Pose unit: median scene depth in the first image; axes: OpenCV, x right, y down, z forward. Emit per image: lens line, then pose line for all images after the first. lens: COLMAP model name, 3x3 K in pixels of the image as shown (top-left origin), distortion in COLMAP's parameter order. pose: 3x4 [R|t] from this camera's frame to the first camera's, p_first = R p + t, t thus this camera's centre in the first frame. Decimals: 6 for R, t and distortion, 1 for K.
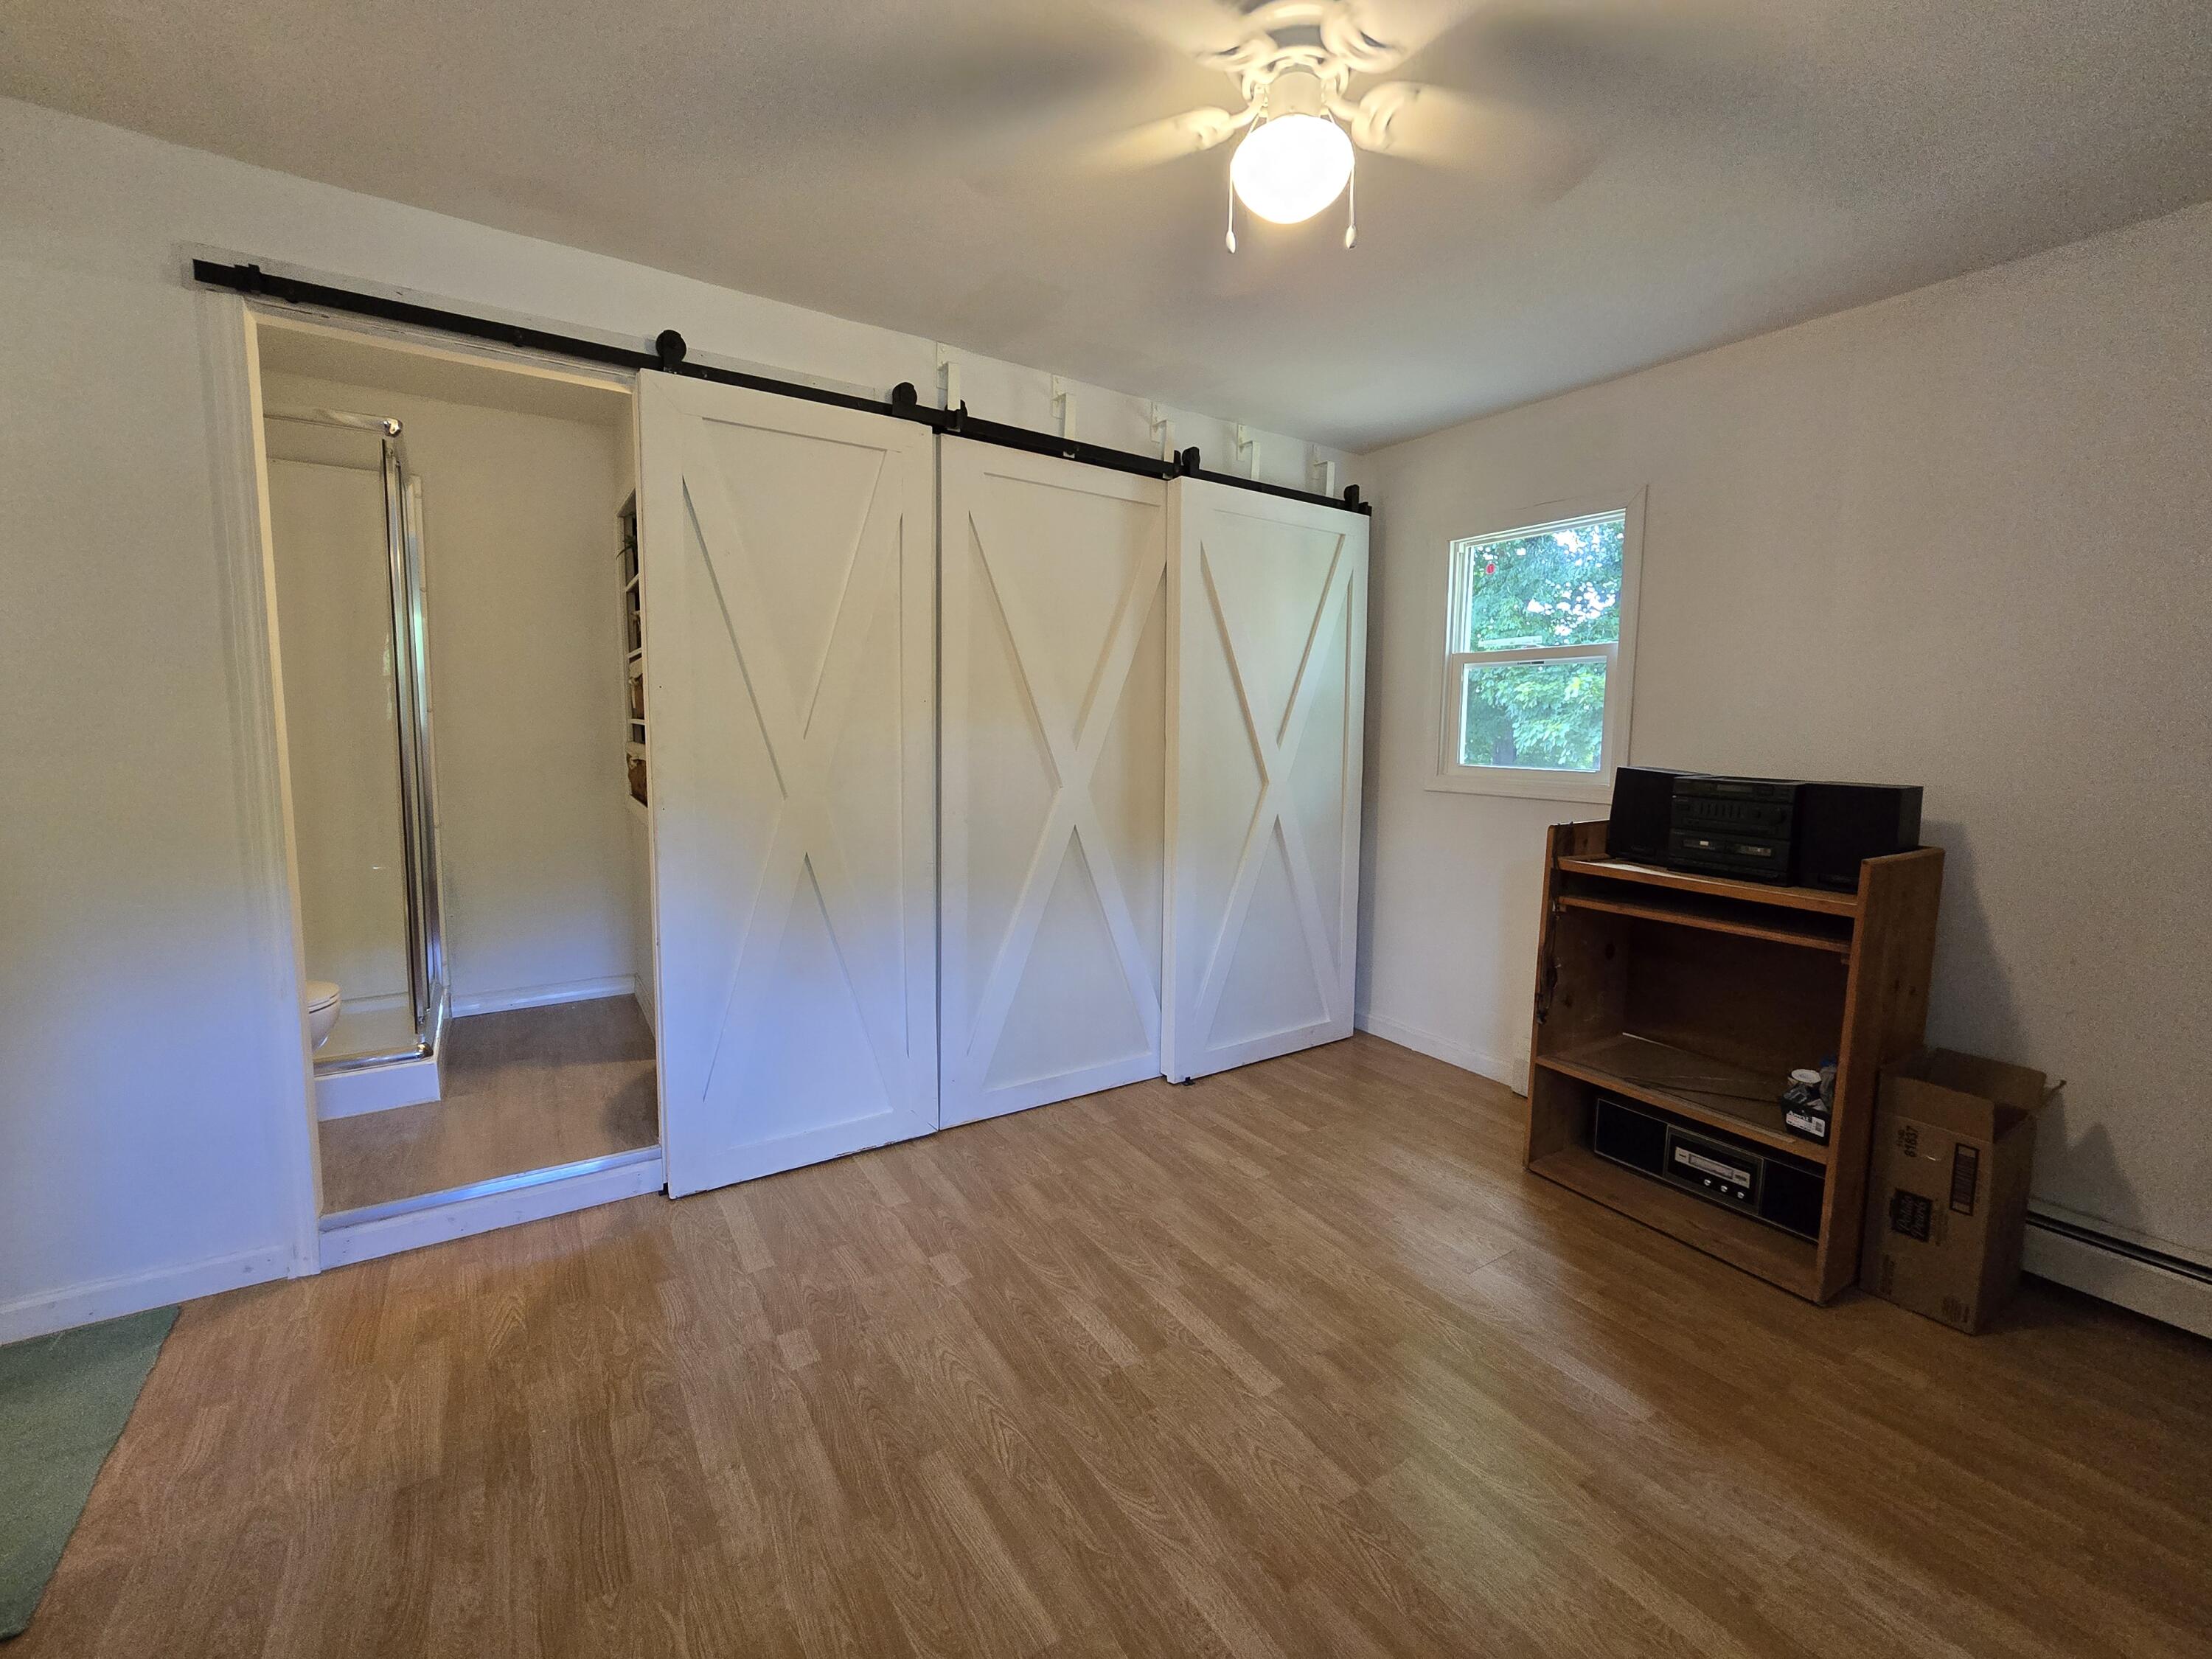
lens RADIAL K [[910.4, 0, 1108.6], [0, 910.4, 809.2], [0, 0, 1]] dist [-0.004092, -0.001381]
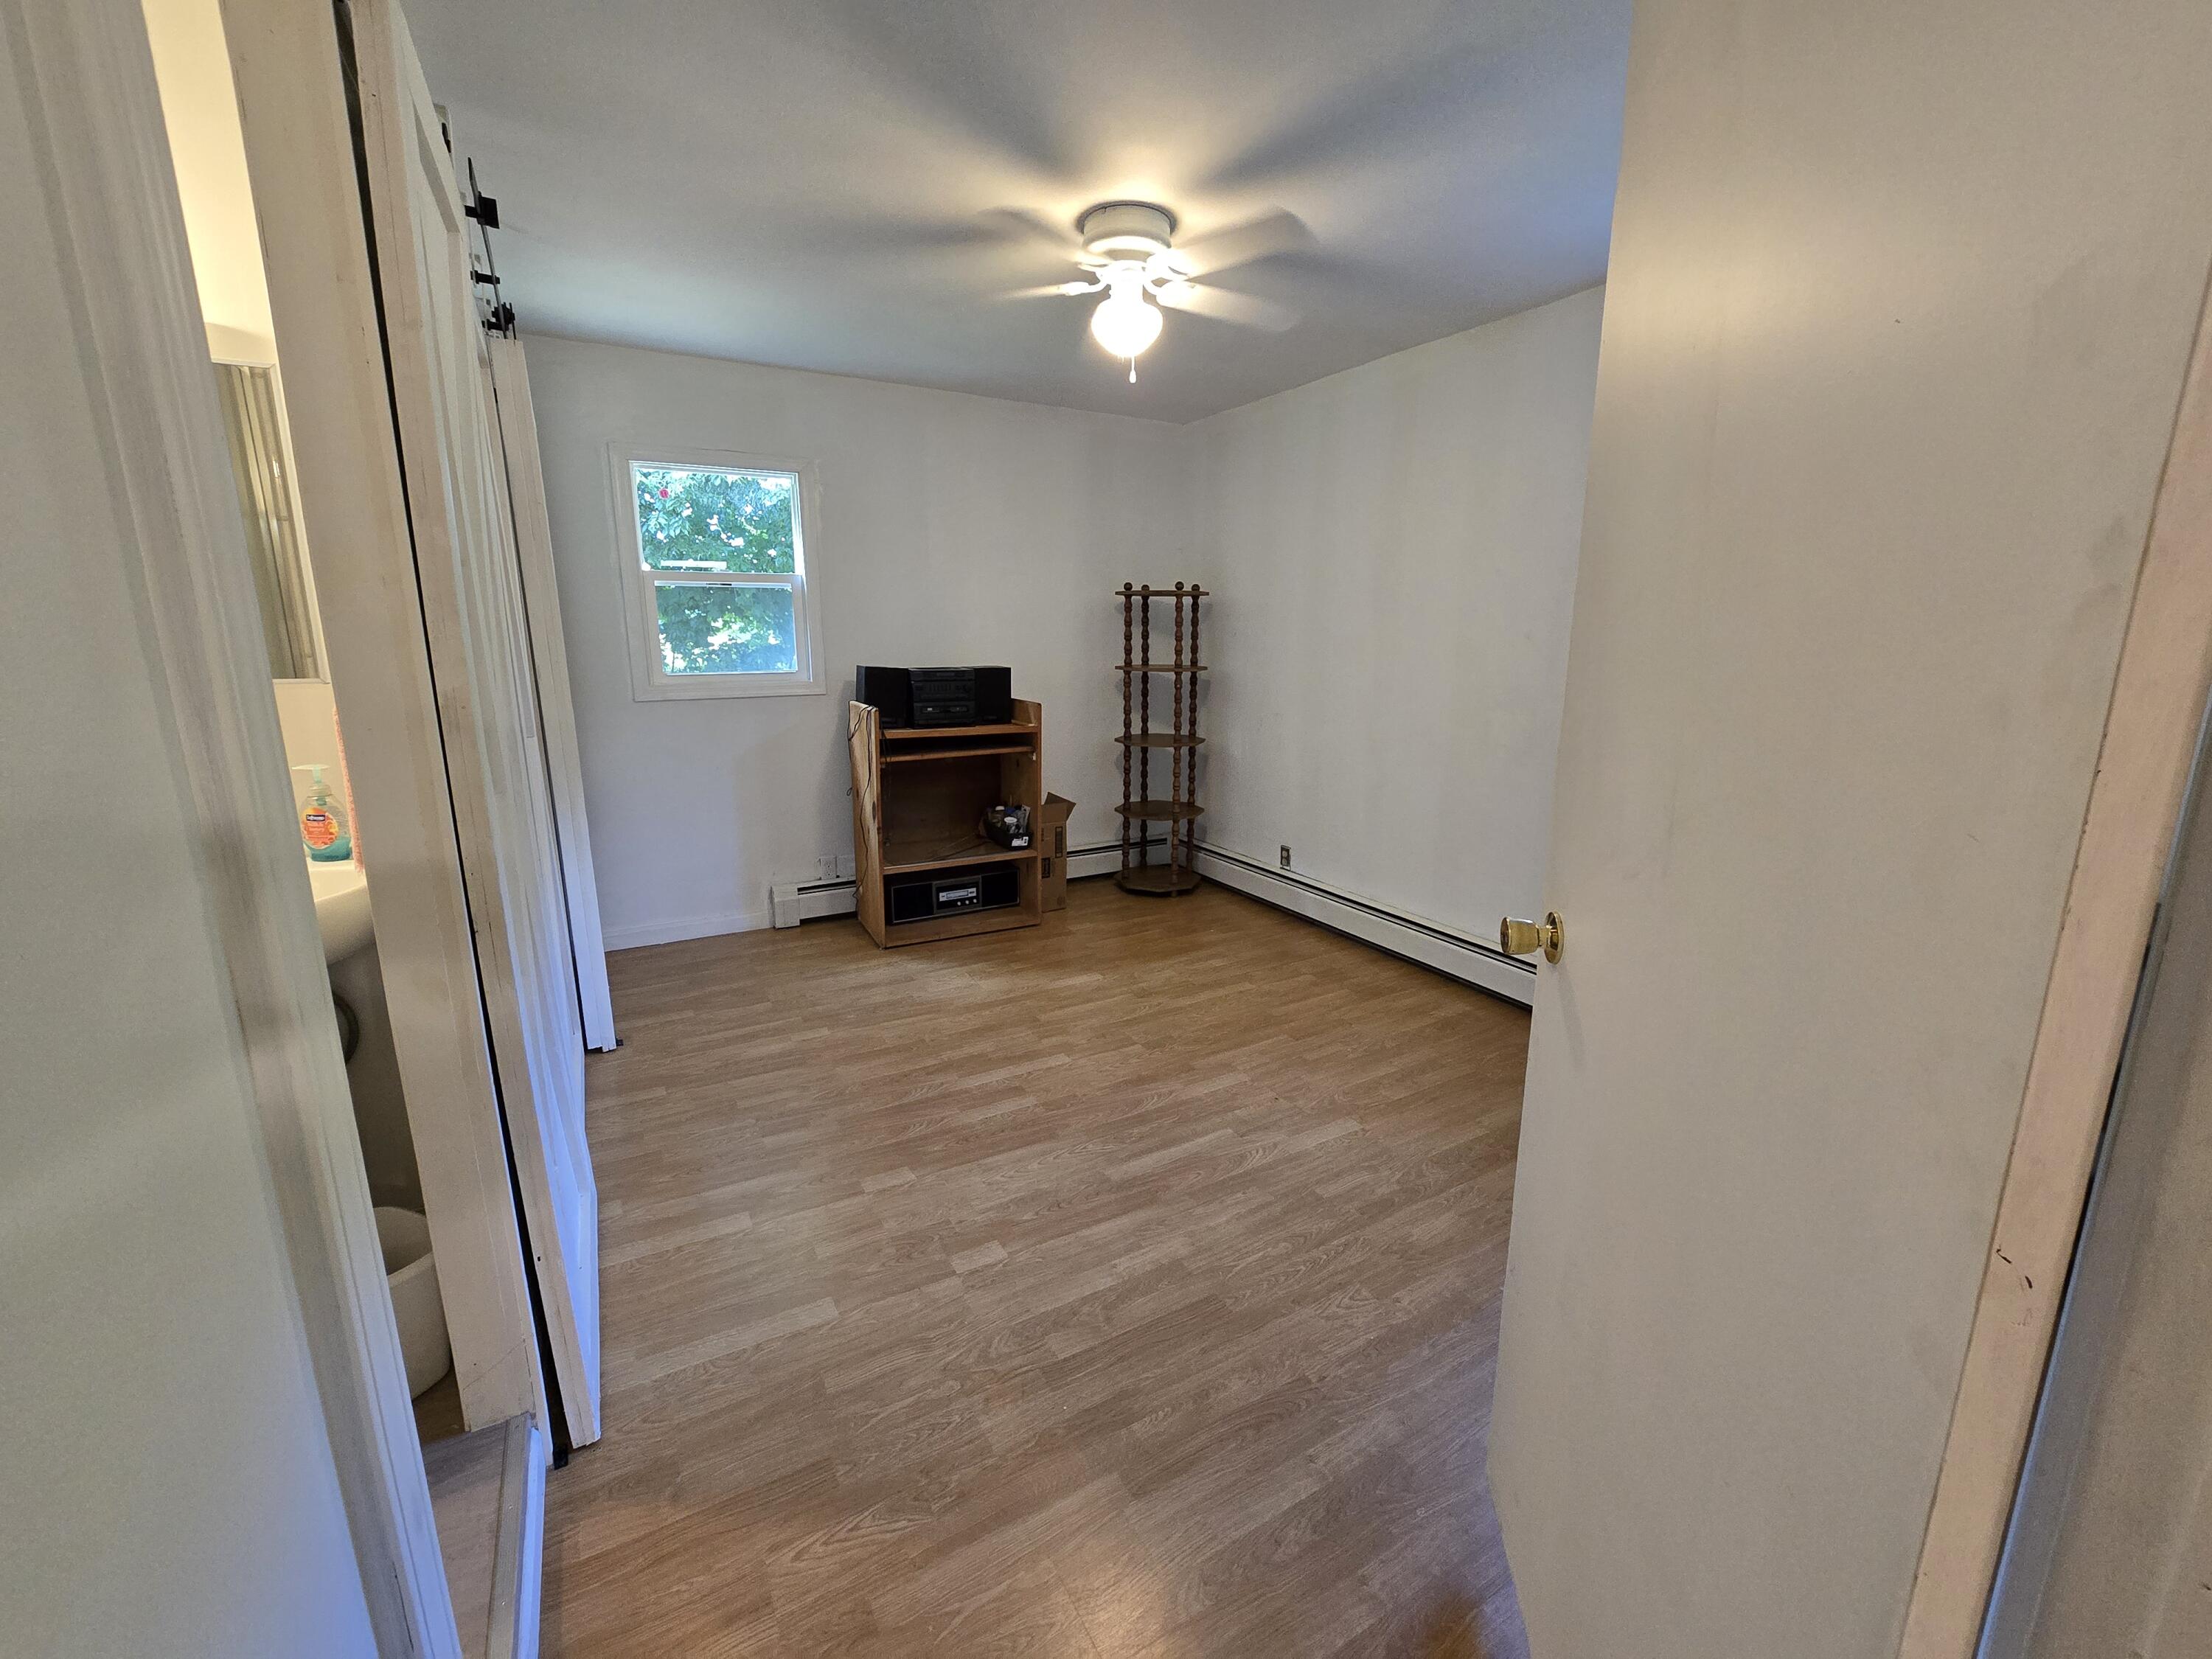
lens RADIAL K [[910.4, 0, 1111.8], [0, 910.4, 817.8], [0, 0, 1]] dist [-0.004092, -0.001381]
pose [[0.058159, -0.220925, 0.973555, -1.116622], [0.092735, 0.972185, 0.215074, -0.108670], [-0.993991, 0.077774, 0.077029, 0.641345]]
